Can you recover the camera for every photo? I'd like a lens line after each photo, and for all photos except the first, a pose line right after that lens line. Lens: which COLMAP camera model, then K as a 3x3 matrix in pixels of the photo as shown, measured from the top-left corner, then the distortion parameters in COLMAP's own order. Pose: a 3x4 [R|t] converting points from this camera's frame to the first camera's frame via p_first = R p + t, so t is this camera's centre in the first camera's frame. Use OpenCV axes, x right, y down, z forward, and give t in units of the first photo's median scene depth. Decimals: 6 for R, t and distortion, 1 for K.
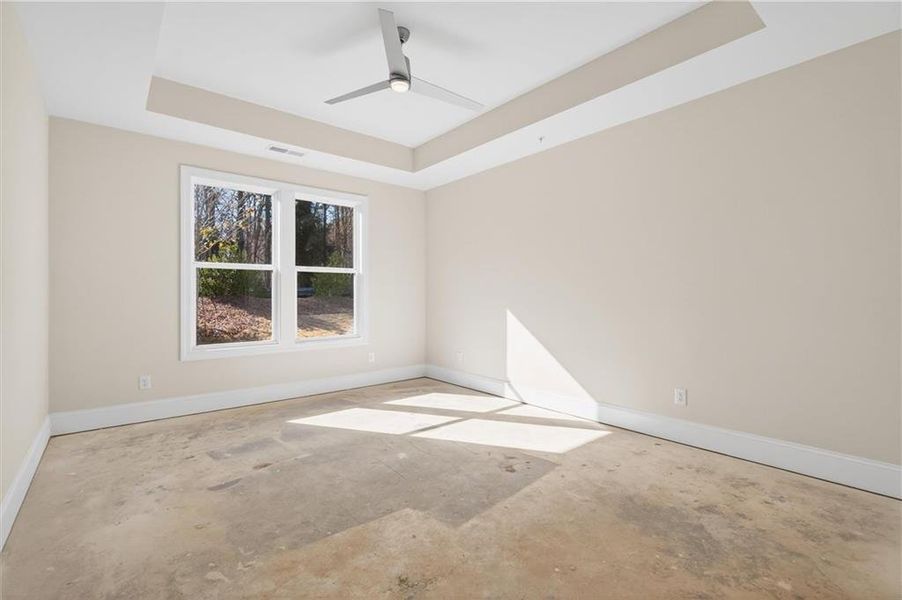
lens RADIAL K [[411.6, 0, 452.2], [0, 411.6, 293.8], [0, 0, 1]] dist [-0.004045, -0.000557]
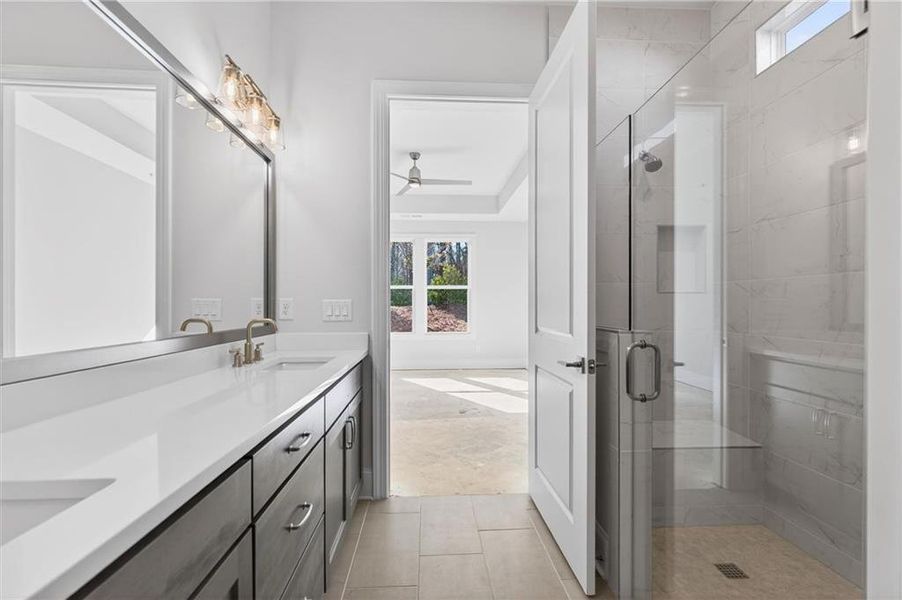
lens RADIAL K [[411.6, 0, 453.0], [0, 411.6, 305.5], [0, 0, 1]] dist [-0.004045, -0.000557]
pose [[0.798931, 0.001099, -0.601422, 0.627938], [0.004436, 0.999960, 0.007720, -0.003745], [0.601406, -0.008835, 0.798894, -0.183455]]
